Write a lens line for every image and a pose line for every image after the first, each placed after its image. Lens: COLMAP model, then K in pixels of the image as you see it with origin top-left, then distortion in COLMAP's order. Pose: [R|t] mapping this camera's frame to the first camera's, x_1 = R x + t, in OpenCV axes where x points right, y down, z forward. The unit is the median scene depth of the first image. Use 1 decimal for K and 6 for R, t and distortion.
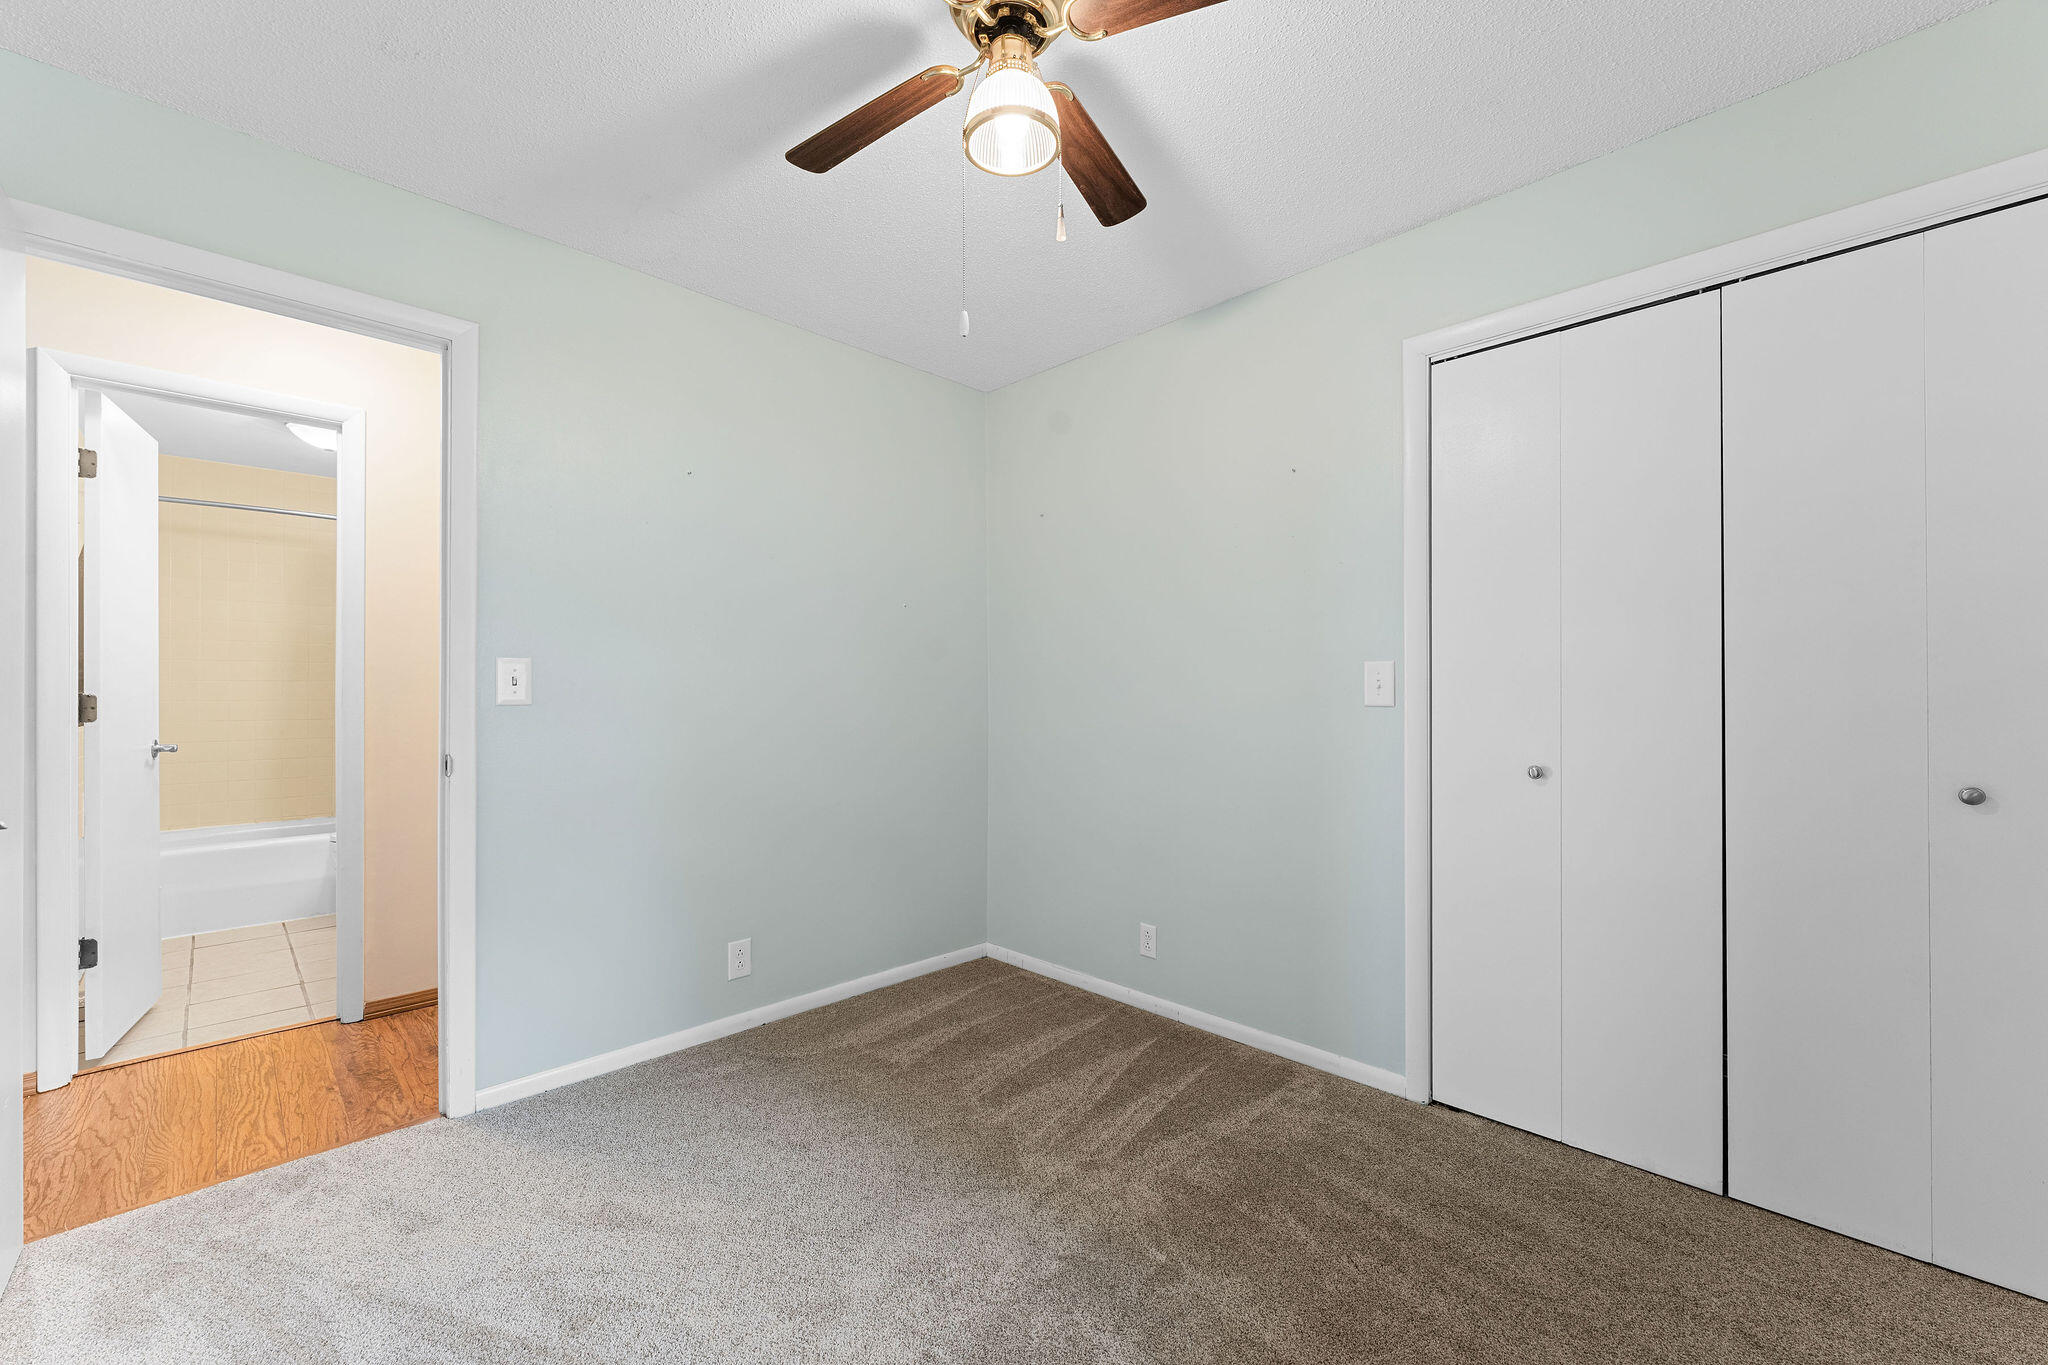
lens RADIAL K [[809.6, 0, 1016.6], [0, 809.6, 690.7], [0, 0, 1]] dist [-0.001098, 0.000043]
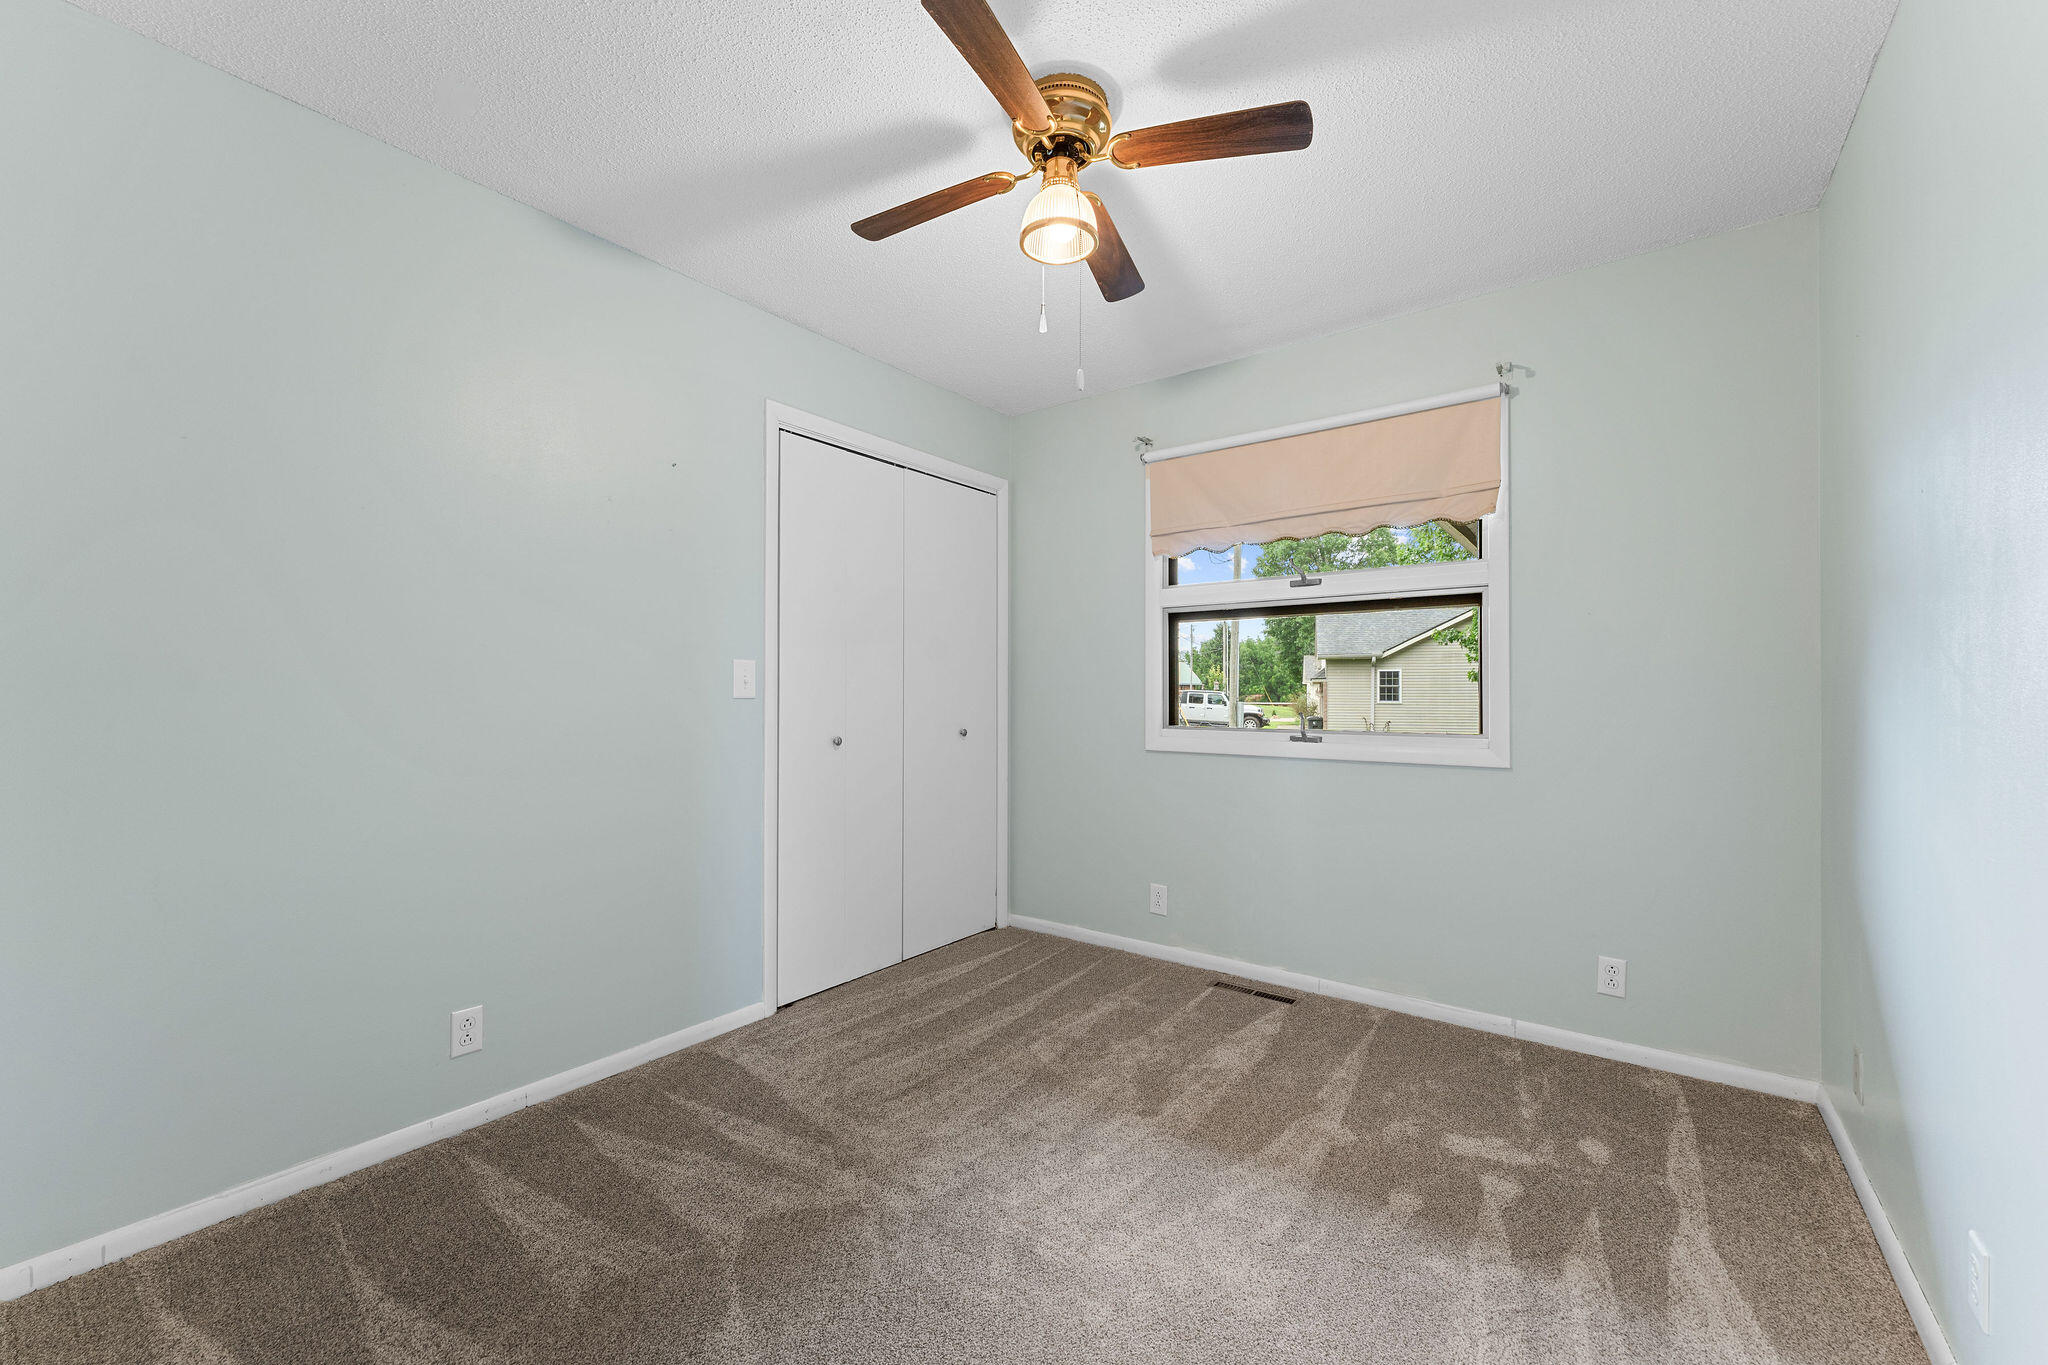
lens RADIAL K [[809.6, 0, 1016.6], [0, 809.6, 690.7], [0, 0, 1]] dist [-0.001098, 0.000043]
pose [[-0.138408, 0.005279, 0.990361, -0.773593], [-0.002991, 0.999979, -0.005748, 0.013194], [-0.990371, -0.003758, -0.138389, 0.777926]]
